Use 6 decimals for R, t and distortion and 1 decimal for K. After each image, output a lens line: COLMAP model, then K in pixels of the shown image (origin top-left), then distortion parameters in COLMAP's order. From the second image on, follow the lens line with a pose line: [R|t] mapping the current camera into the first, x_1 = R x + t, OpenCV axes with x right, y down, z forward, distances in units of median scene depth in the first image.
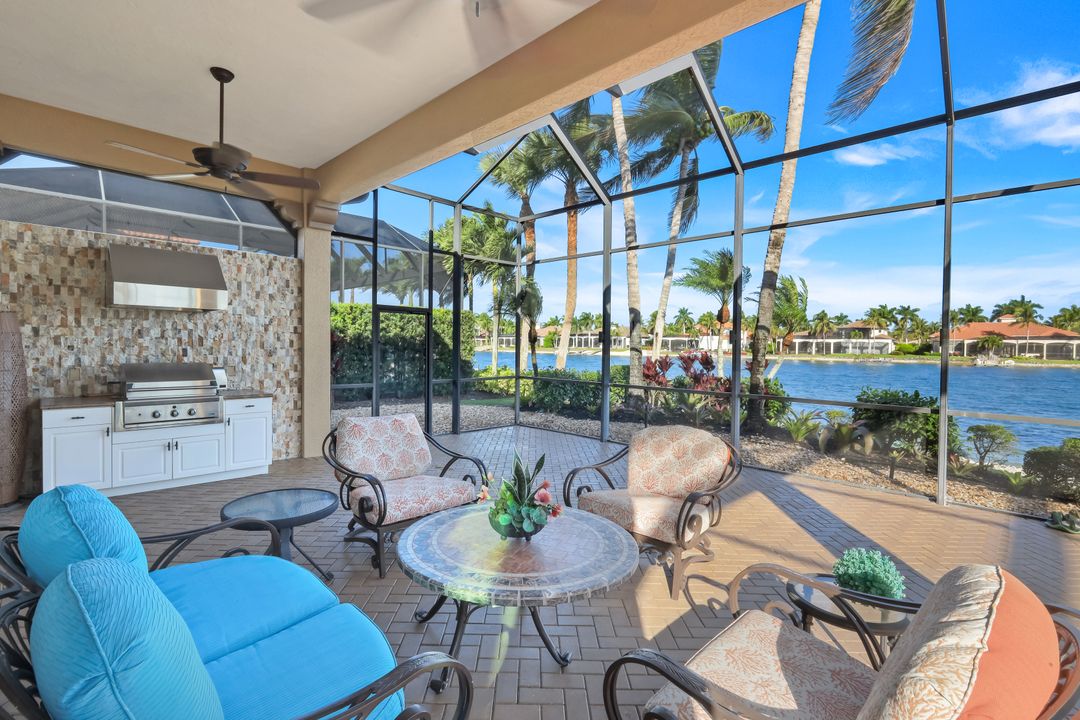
lens RADIAL K [[496.7, 0, 540.0], [0, 496.7, 360.0], [0, 0, 1]] dist [0.003827, 0.000166]
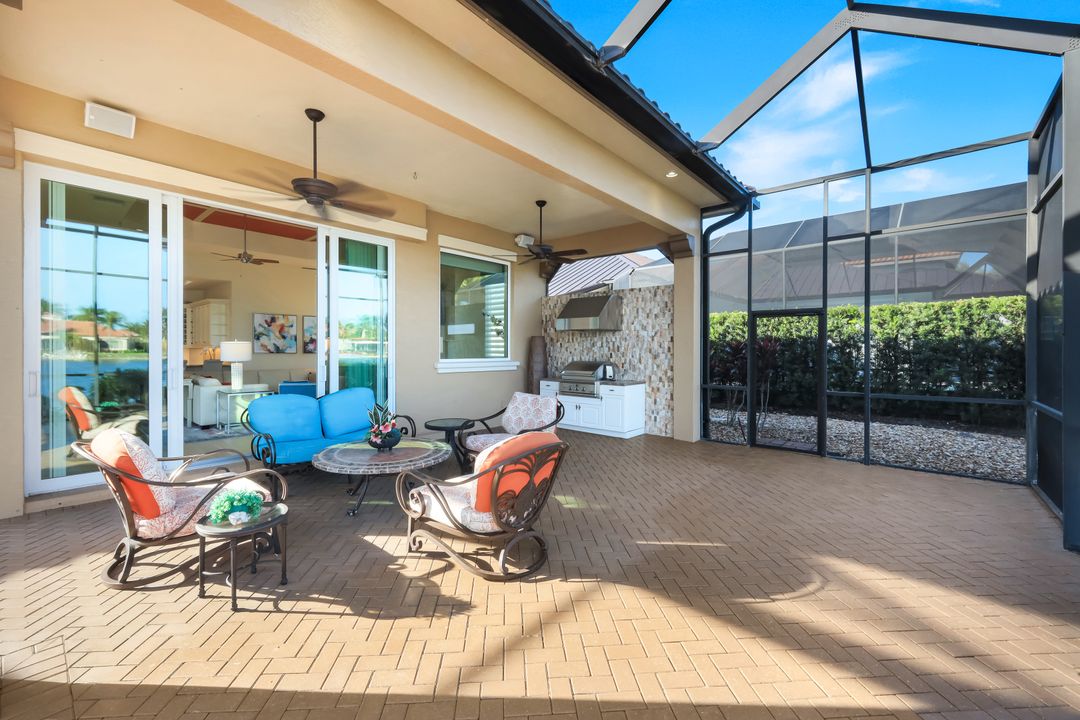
lens RADIAL K [[440.7, 0, 537.6], [0, 440.7, 353.3], [0, 0, 1]] dist [-0.001485, -0.000211]
pose [[0.070101, -0.011986, -0.997468, 0.665658], [-0.034725, 0.999292, -0.014448, 0.006254], [0.996935, 0.035650, 0.069635, 0.595475]]
